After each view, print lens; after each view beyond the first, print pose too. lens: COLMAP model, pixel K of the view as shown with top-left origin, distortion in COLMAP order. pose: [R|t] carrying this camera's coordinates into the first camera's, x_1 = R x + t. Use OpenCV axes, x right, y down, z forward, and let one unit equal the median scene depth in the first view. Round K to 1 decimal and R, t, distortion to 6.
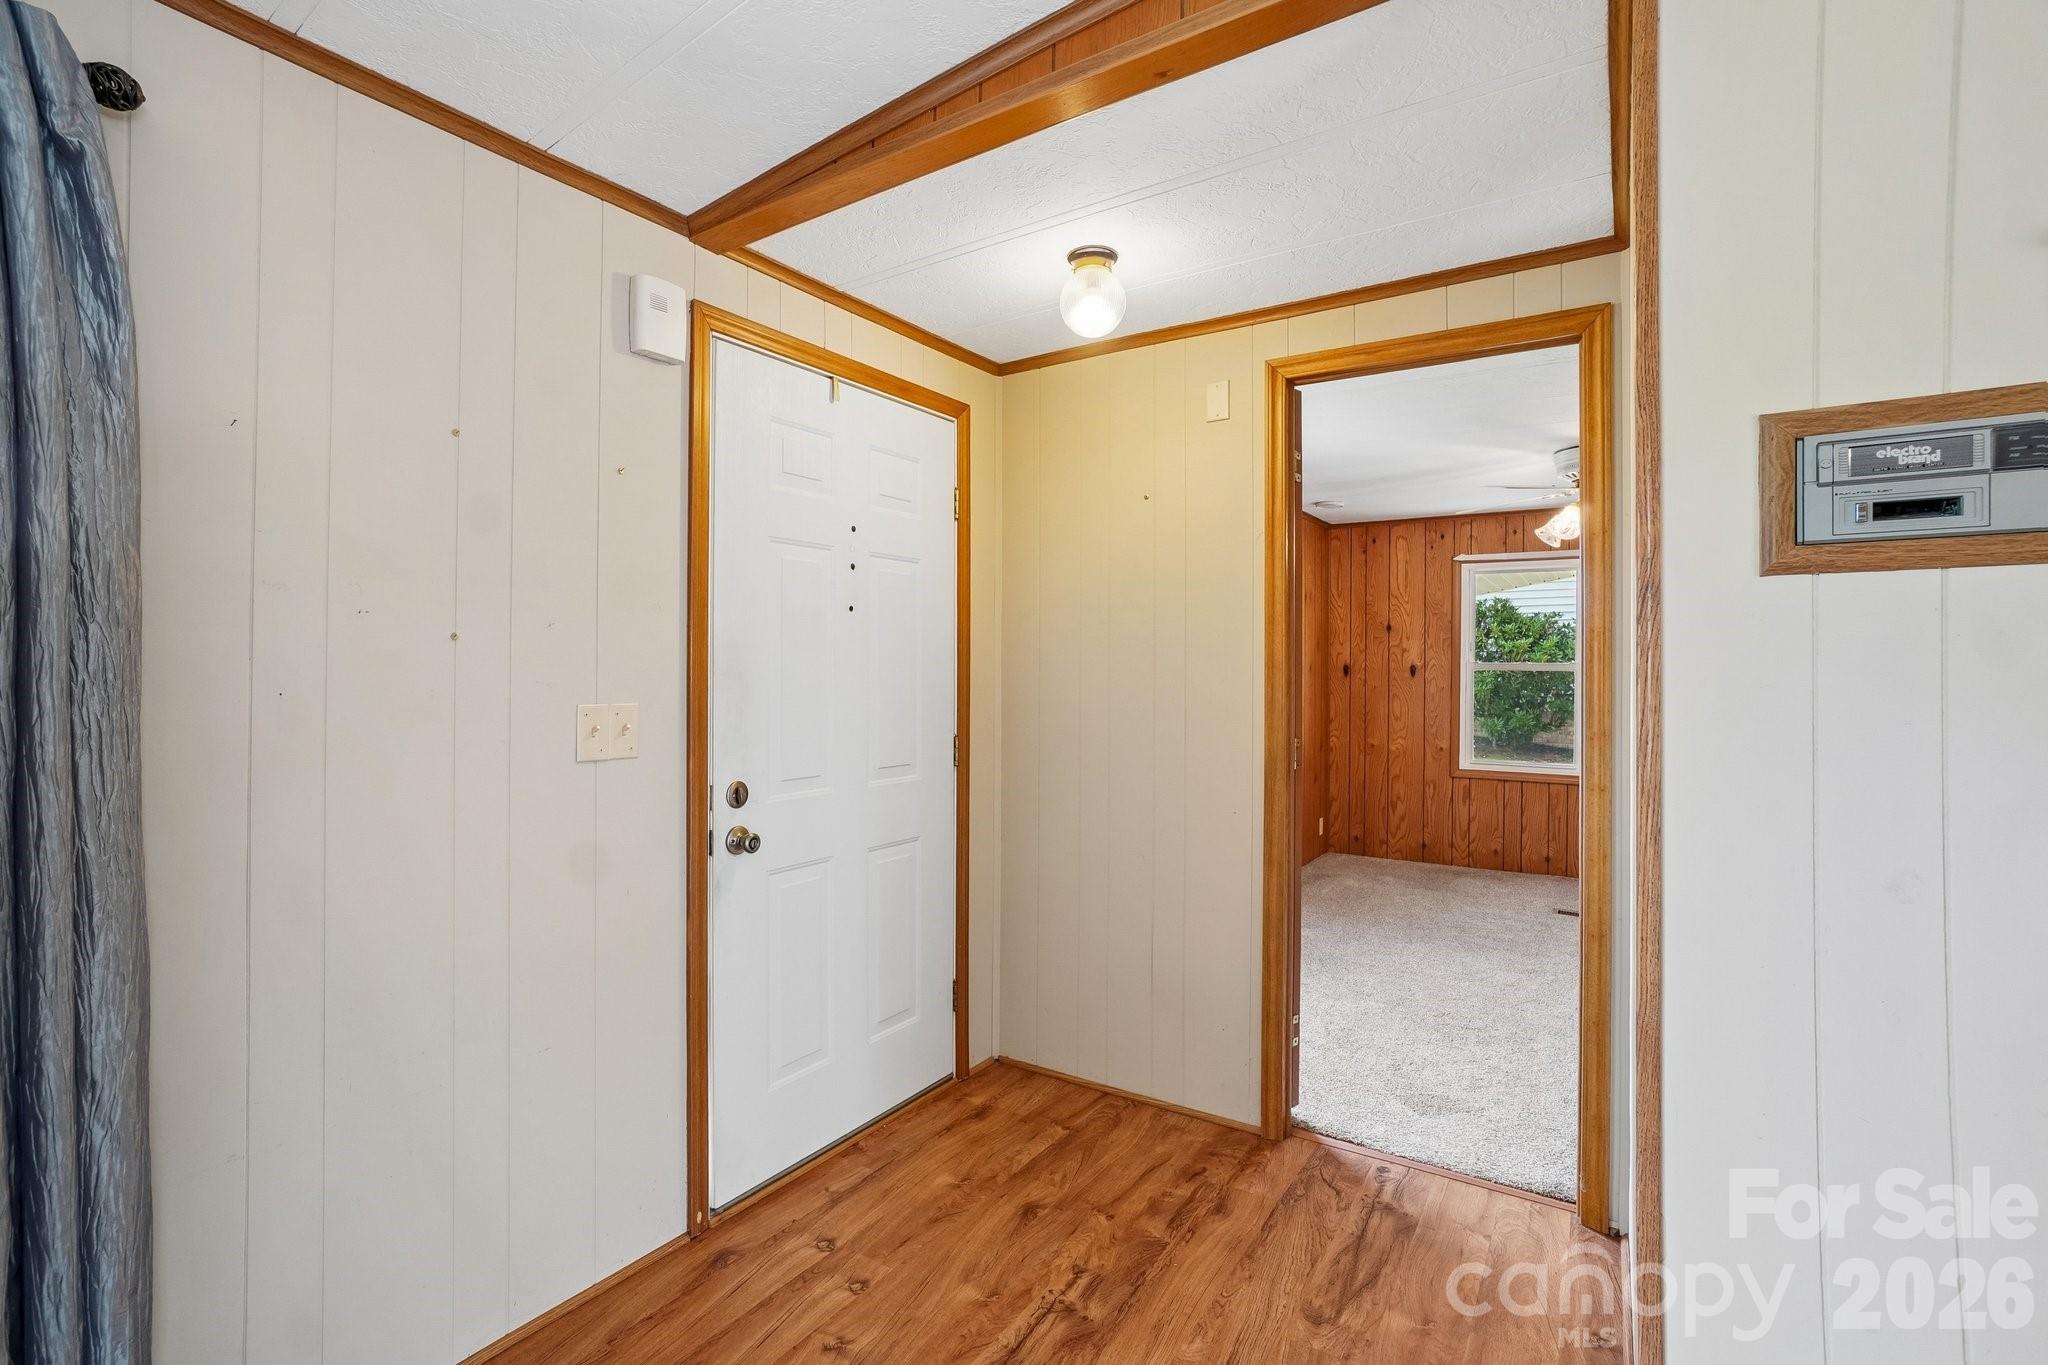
lens RADIAL K [[920.3, 0, 1005.3], [0, 920.3, 663.5], [0, 0, 1]] dist [-0.053215, 0.016956]
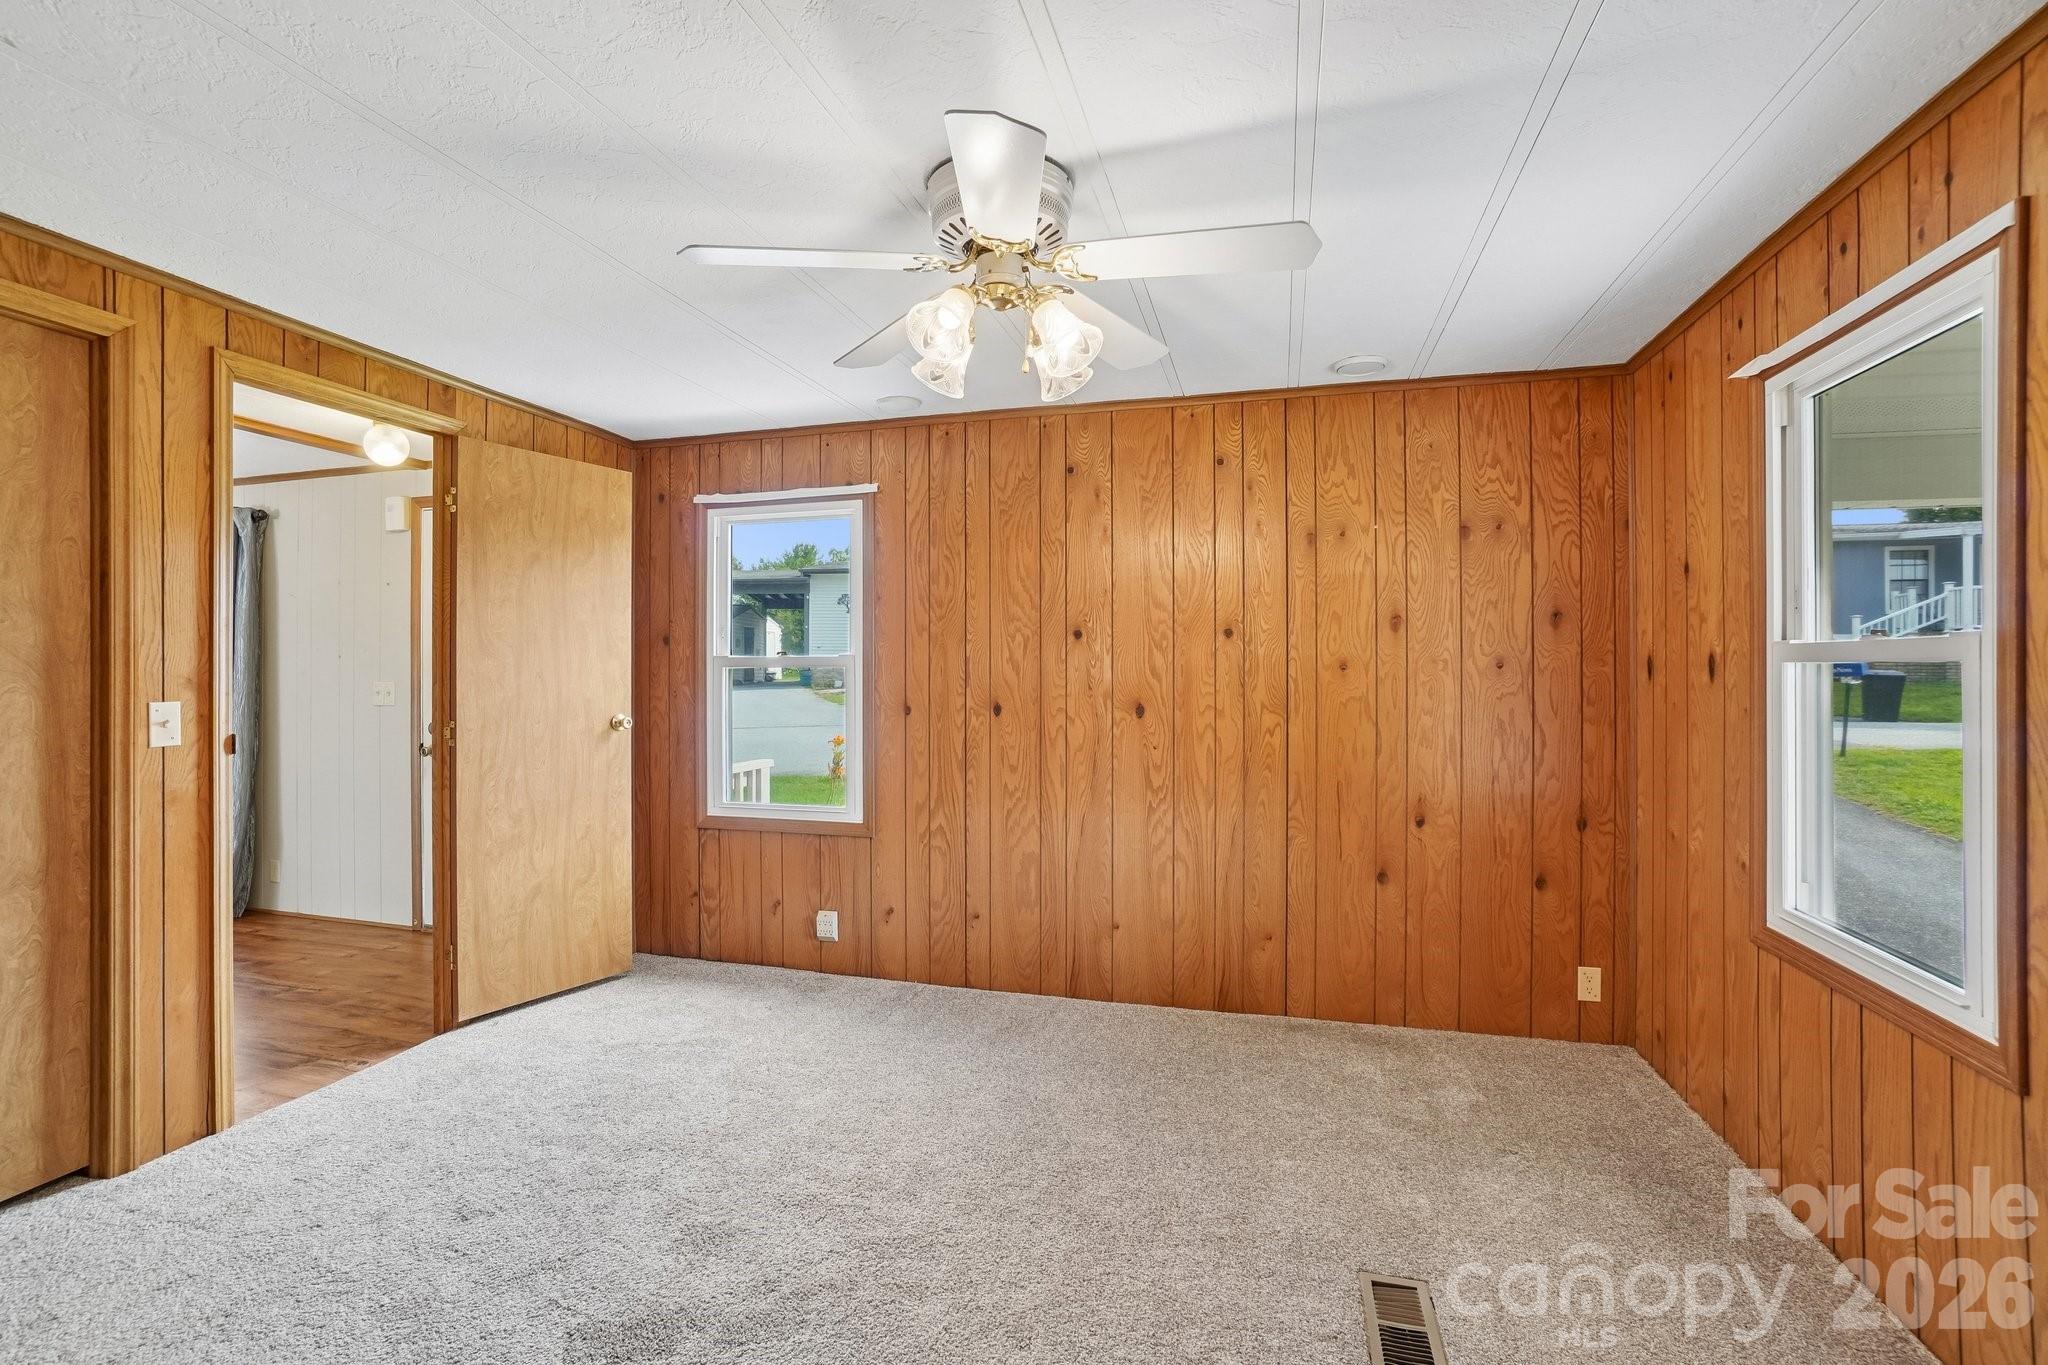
lens RADIAL K [[920.3, 0, 1019.3], [0, 920.3, 668.8], [0, 0, 1]] dist [-0.053215, 0.016956]
pose [[0.317105, -0.009201, -0.948346, 0.731314], [0.003305, 0.999958, -0.008596, 0.011477], [0.948385, -0.000408, 0.317122, 0.570367]]
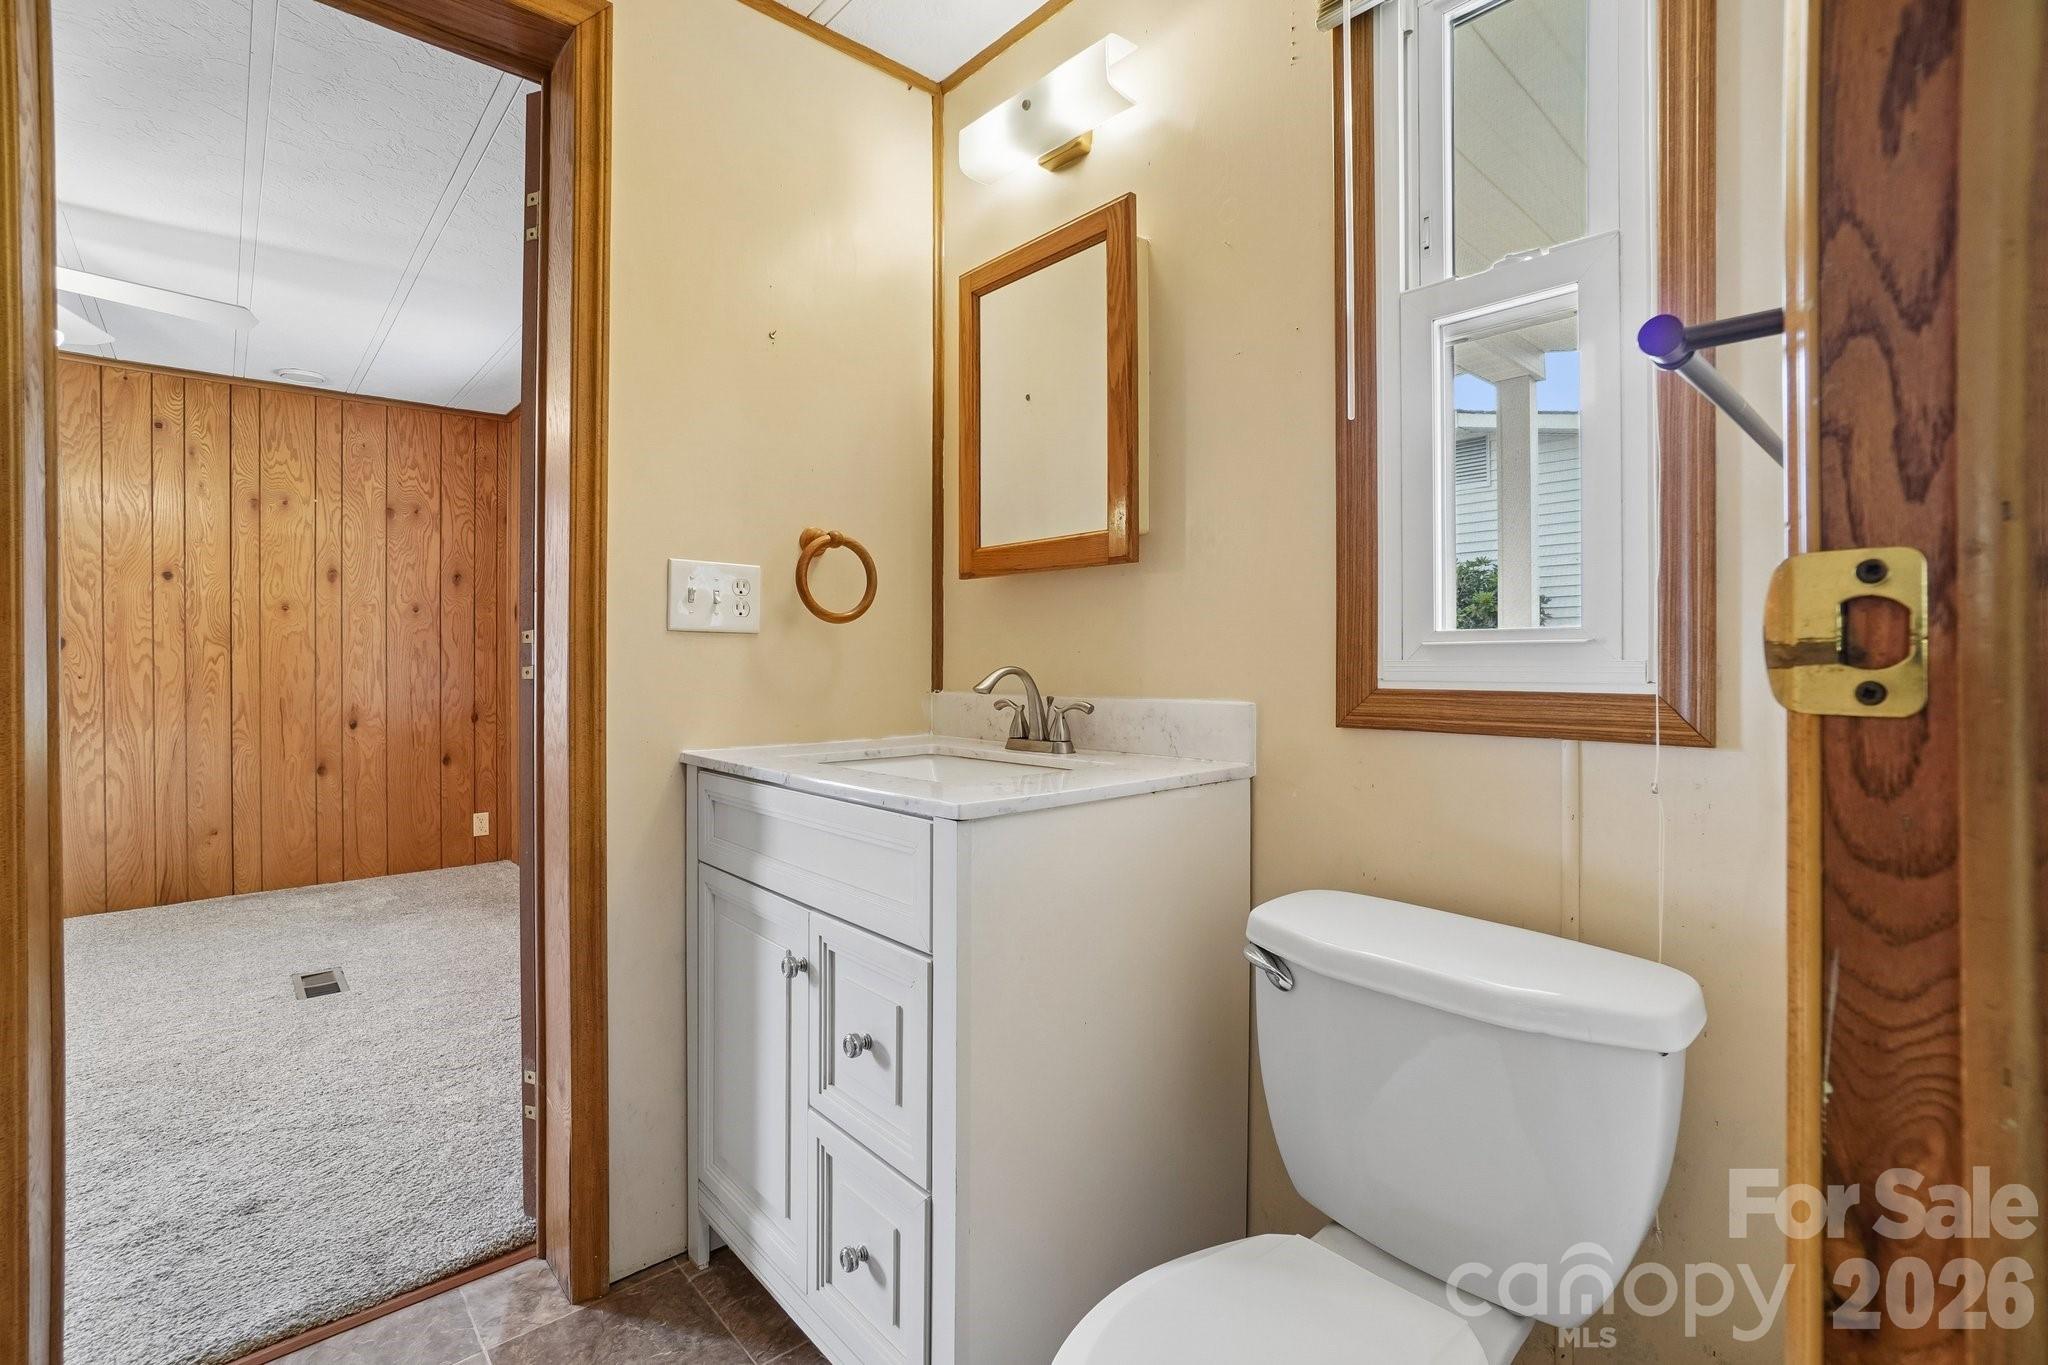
lens RADIAL K [[920.3, 0, 1012.3], [0, 920.3, 657.2], [0, 0, 1]] dist [-0.053215, 0.016956]
pose [[0.968034, -0.003064, -0.250802, 0.973563], [0.005010, 0.999962, 0.007118, 0.041129], [0.250770, -0.008147, 0.968012, 0.411928]]
